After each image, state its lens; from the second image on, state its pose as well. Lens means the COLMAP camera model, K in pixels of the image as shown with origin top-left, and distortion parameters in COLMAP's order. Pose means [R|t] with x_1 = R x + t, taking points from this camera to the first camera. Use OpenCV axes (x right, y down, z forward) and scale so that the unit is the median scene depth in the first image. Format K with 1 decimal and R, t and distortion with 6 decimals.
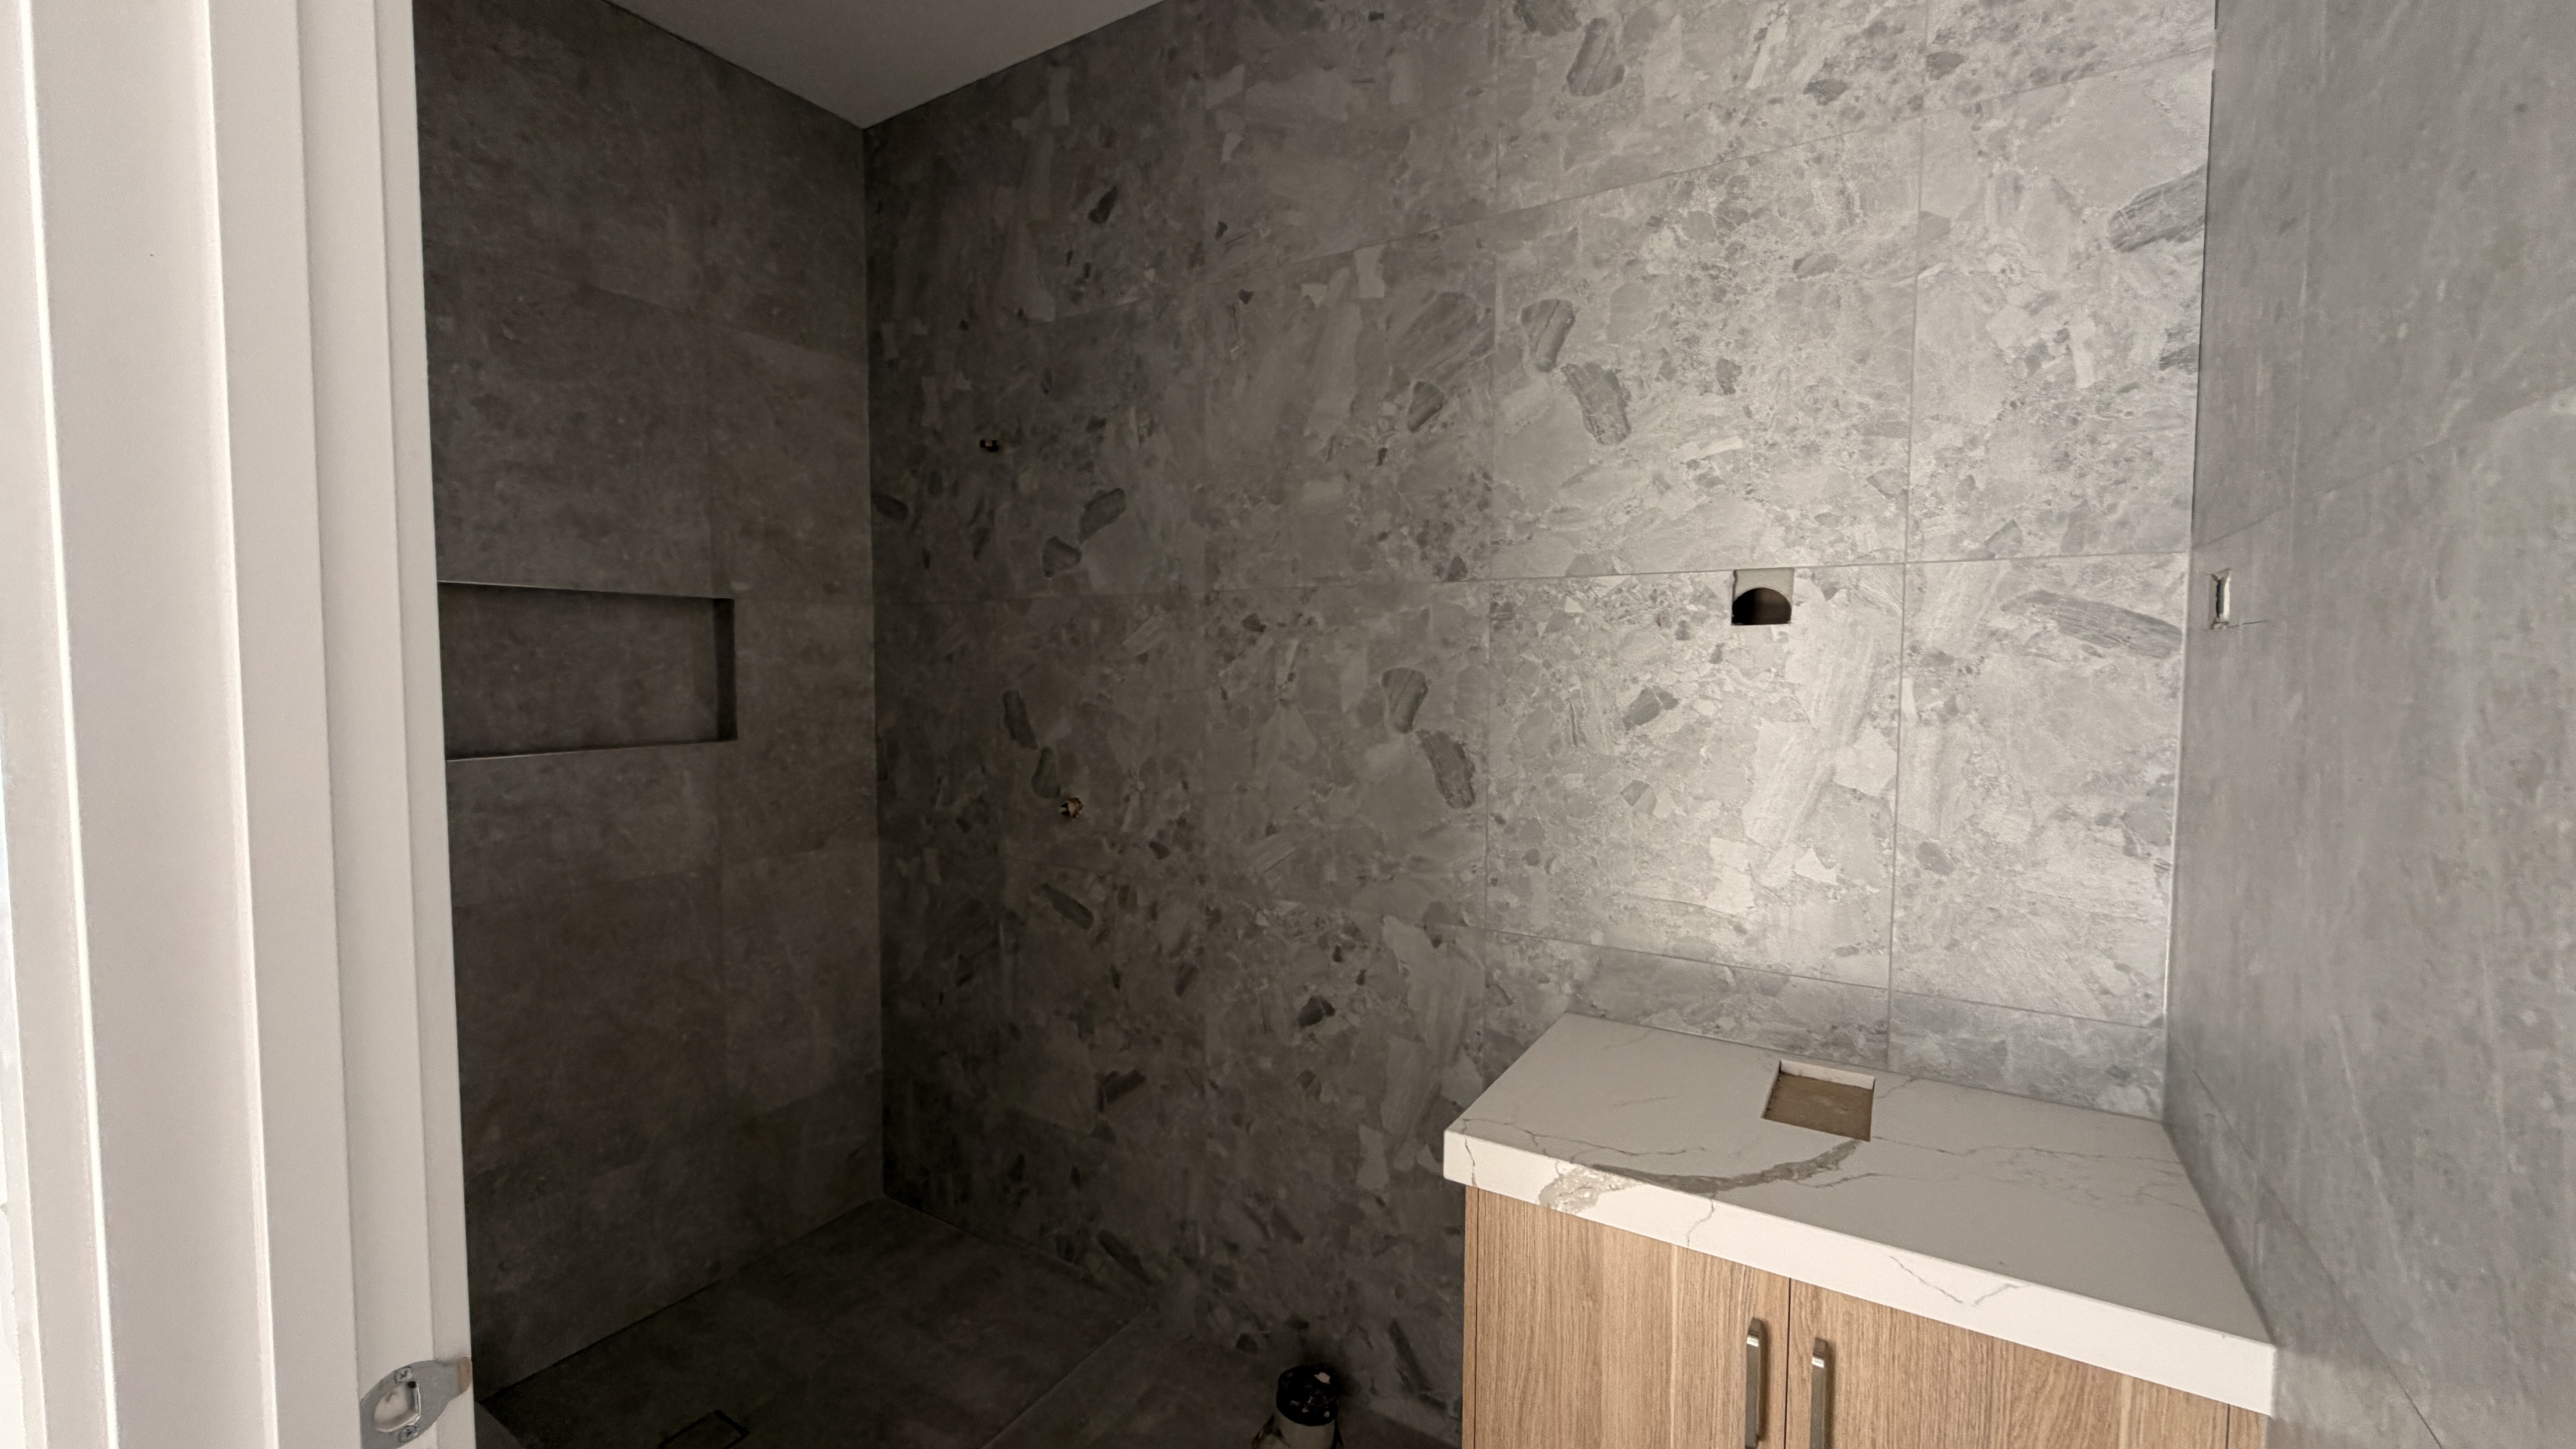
lens RADIAL K [[1028.4, 0, 1289.8], [0, 1028.4, 724.5], [0, 0, 1]] dist [-0.001991, 0.001328]
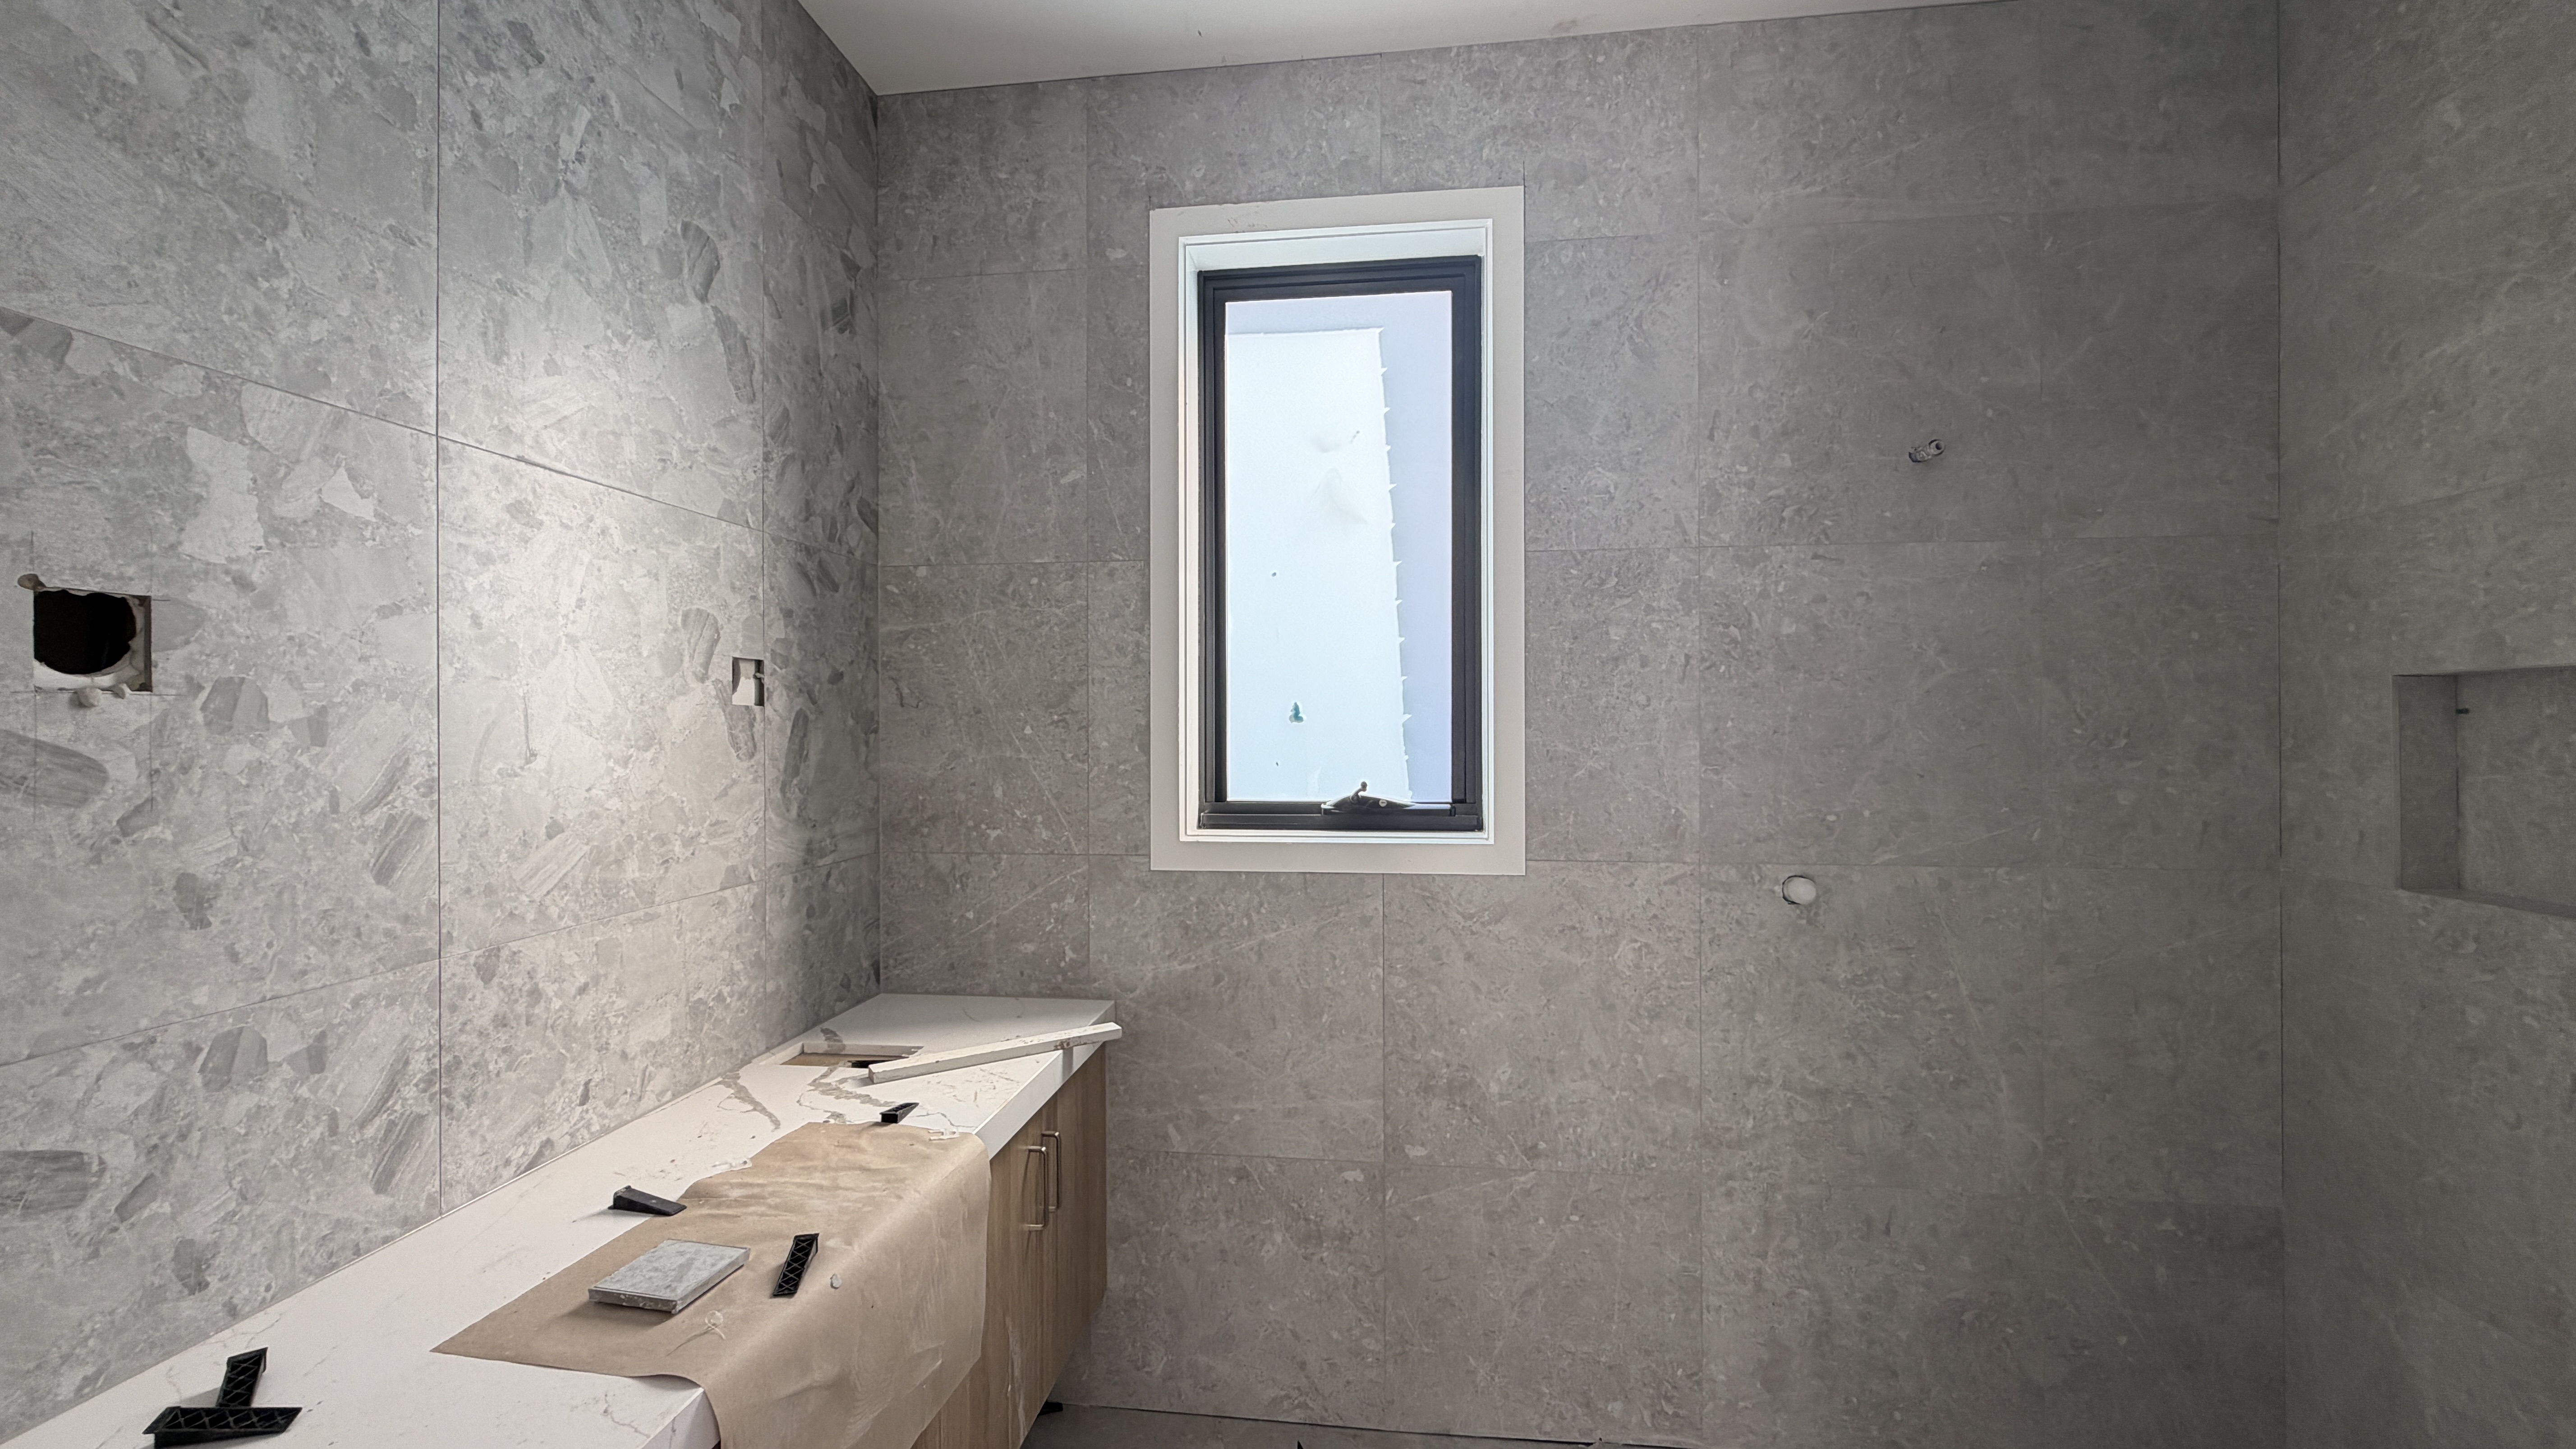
lens RADIAL K [[1028.4, 0, 1279.9], [0, 1028.4, 717.1], [0, 0, 1]] dist [-0.001991, 0.001328]
pose [[-0.427247, 0.001880, 0.904133, -0.837574], [0.053157, 0.998320, 0.023043, 0.040444], [-0.902571, 0.057906, -0.426629, 0.871376]]
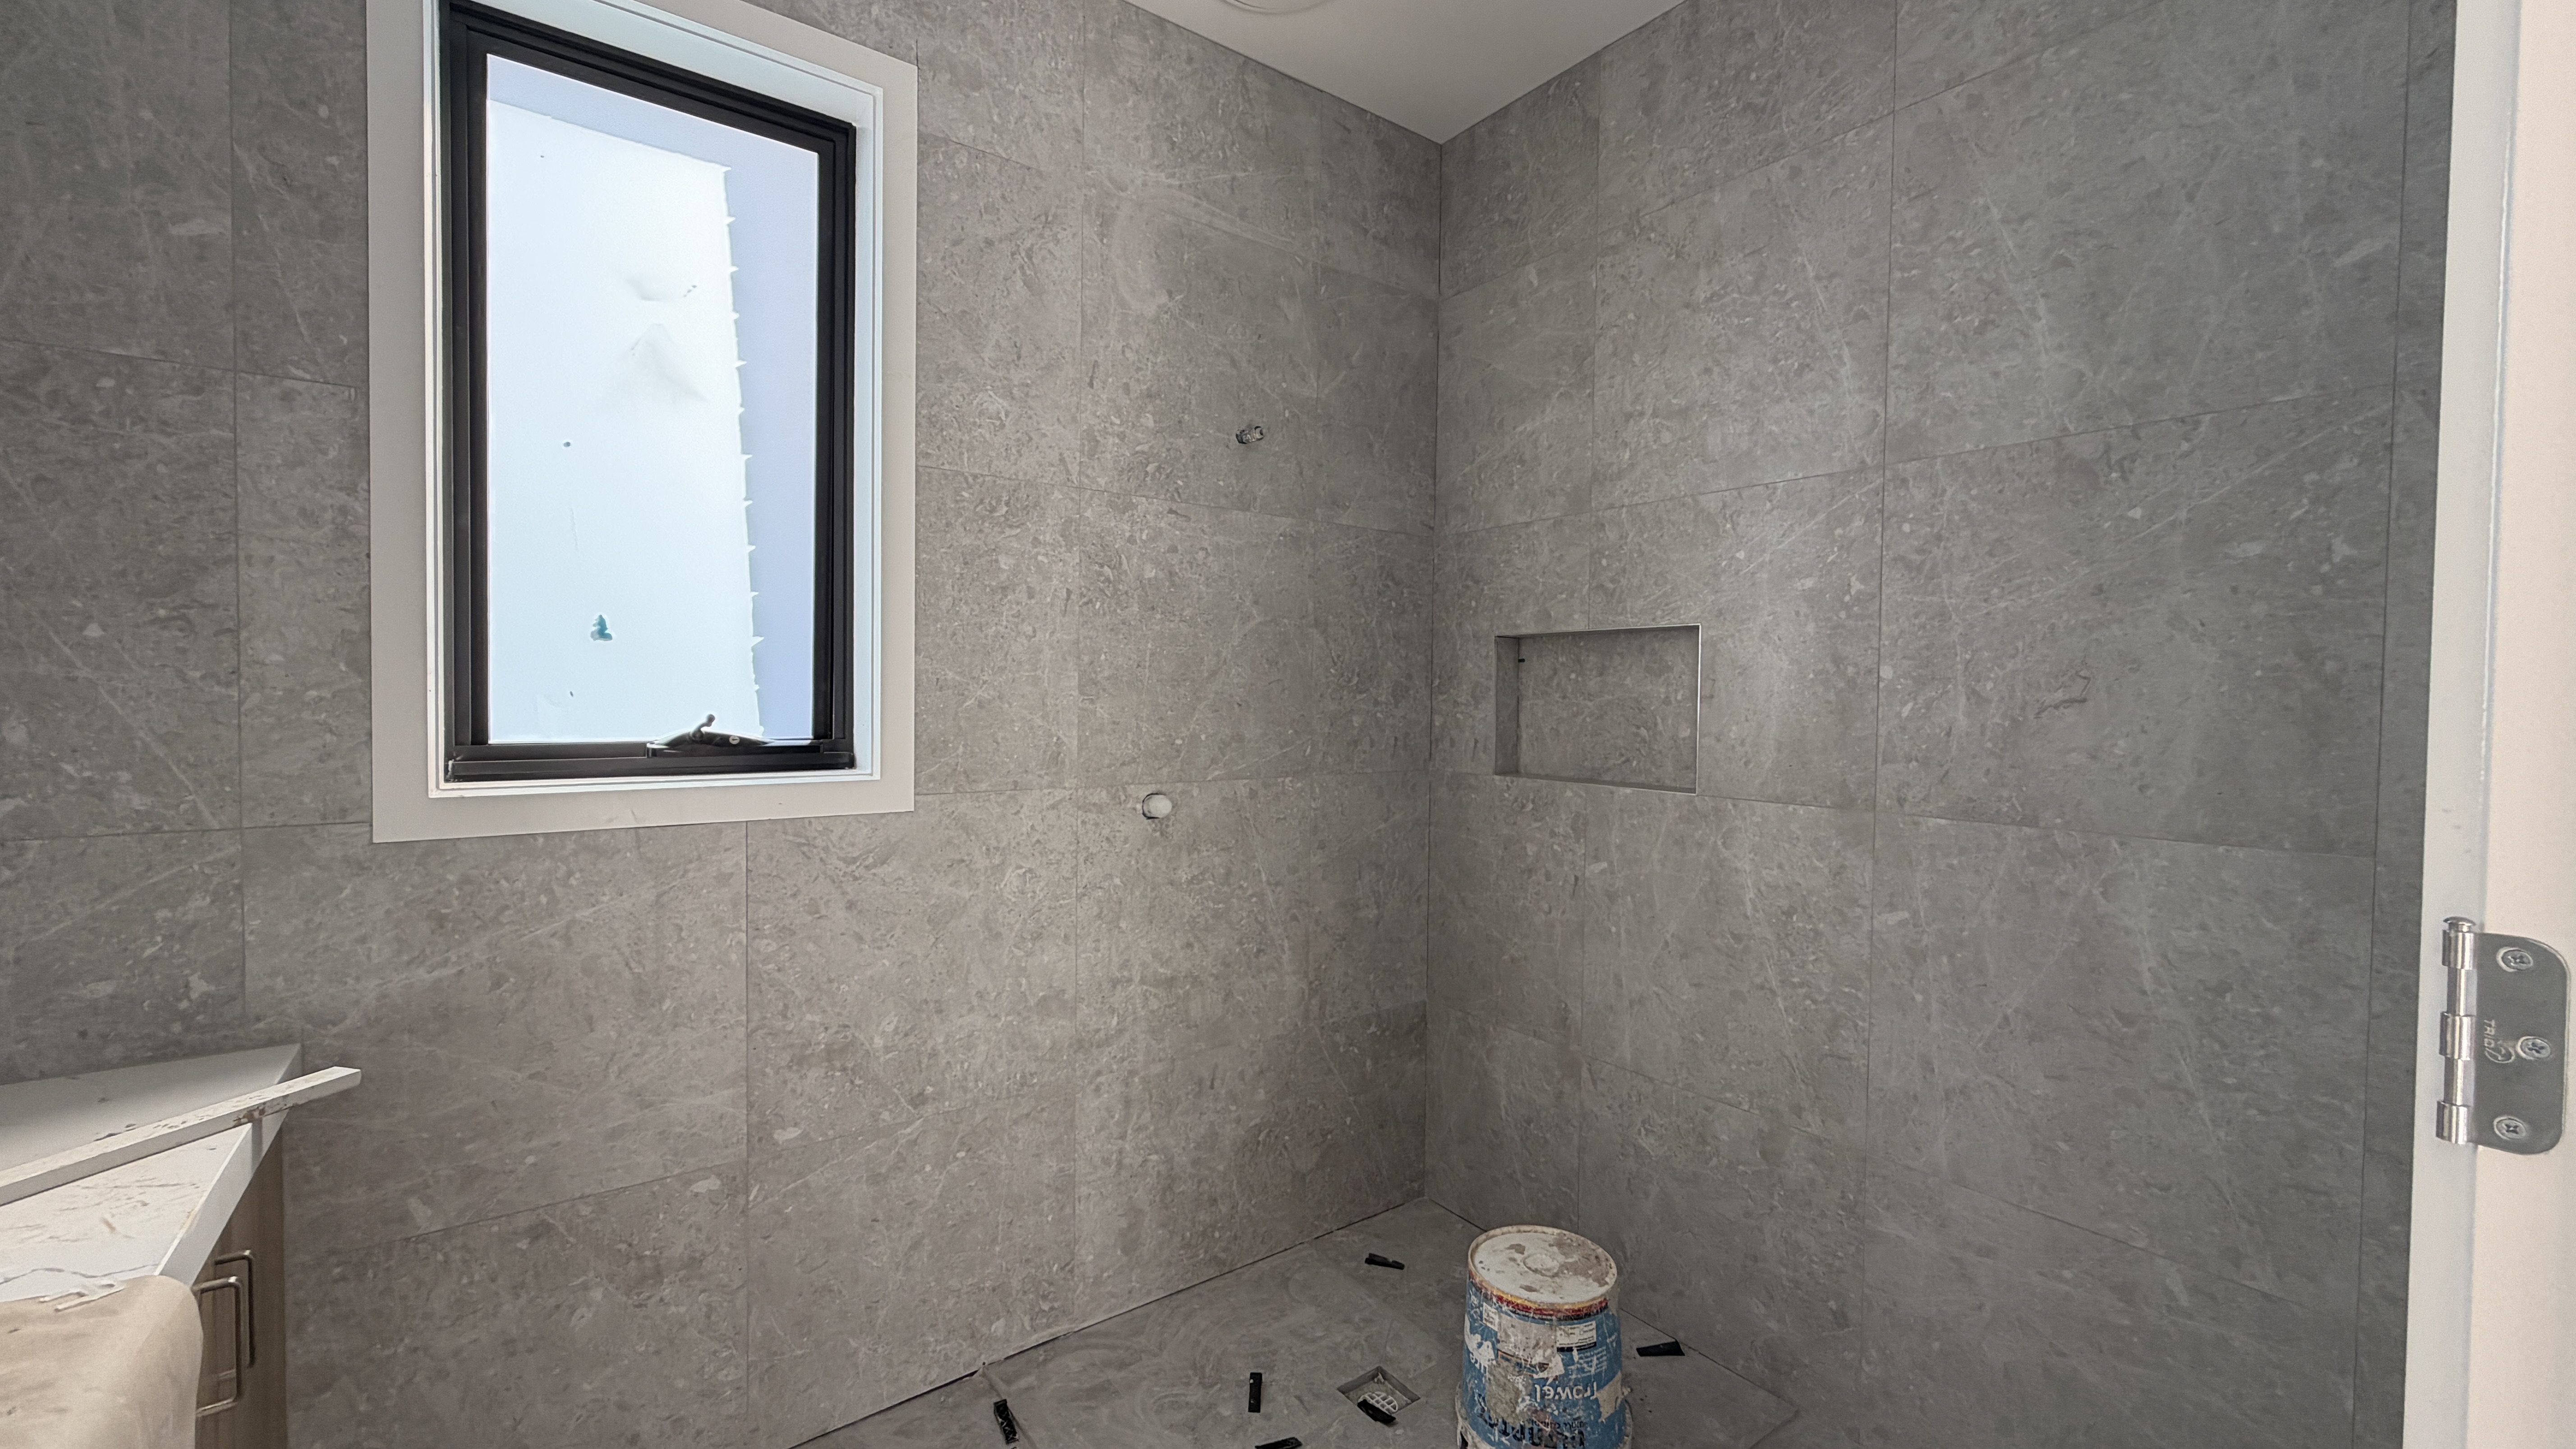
lens RADIAL K [[1028.4, 0, 1280.3], [0, 1028.4, 718.9], [0, 0, 1]] dist [-0.001991, 0.001328]
pose [[-0.933086, -0.022866, 0.358925, -0.688334], [0.006075, 0.996832, 0.079298, 0.072343], [-0.359602, 0.076172, -0.929992, 0.984782]]
